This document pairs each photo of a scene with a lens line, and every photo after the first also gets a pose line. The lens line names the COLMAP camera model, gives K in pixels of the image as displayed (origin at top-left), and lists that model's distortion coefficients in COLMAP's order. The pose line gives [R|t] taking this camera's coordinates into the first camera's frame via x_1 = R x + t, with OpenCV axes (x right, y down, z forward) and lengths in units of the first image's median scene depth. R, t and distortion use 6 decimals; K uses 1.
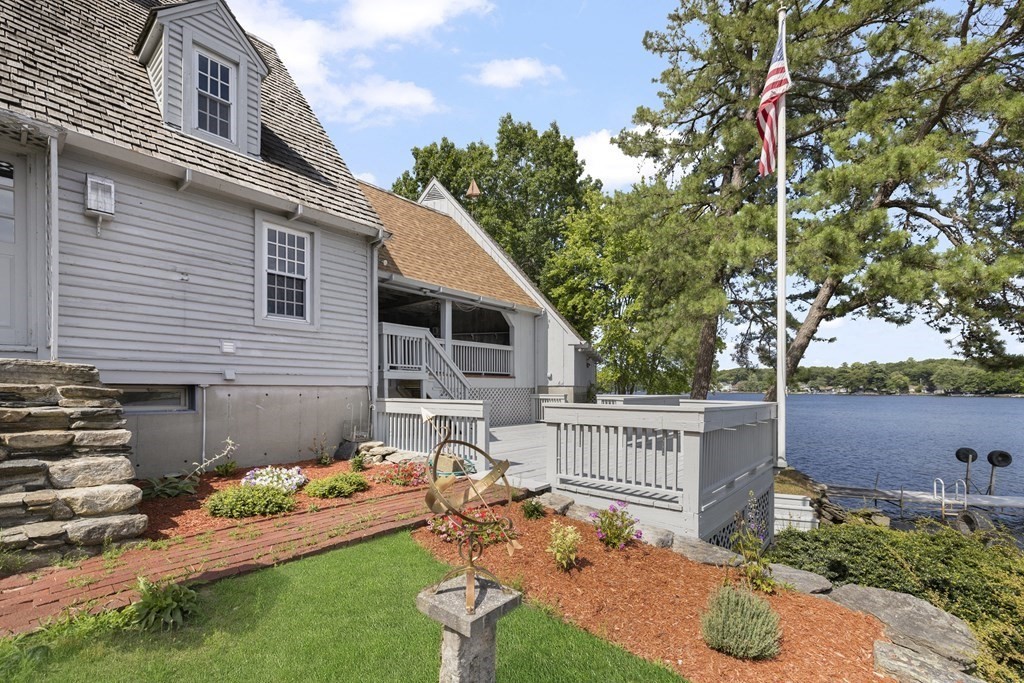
lens RADIAL K [[448.6, 0, 511.1], [0, 448.6, 388.1], [0, 0, 1]] dist [-0.000542, -0.000183]
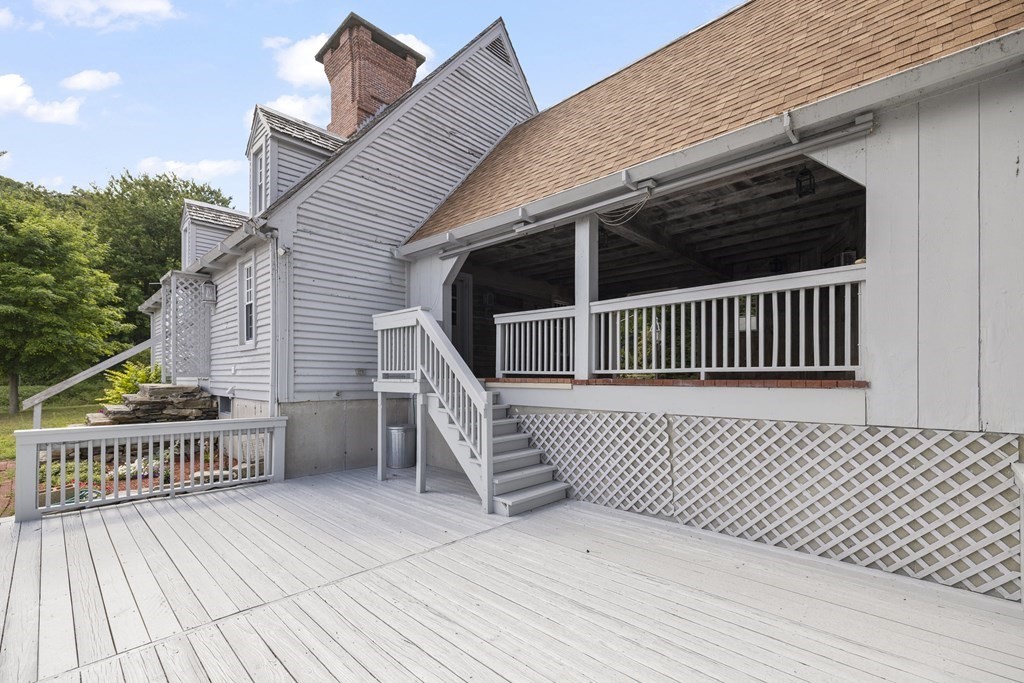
lens RADIAL K [[442.5, 0, 508.6], [0, 442.5, 379.8], [0, 0, 1]] dist [0.001586, 0.000030]
pose [[-0.070568, -0.000696, -0.997507, 0.311018], [0.004812, 0.999988, -0.001038, -0.031027], [0.997495, -0.004873, -0.070564, 0.942023]]
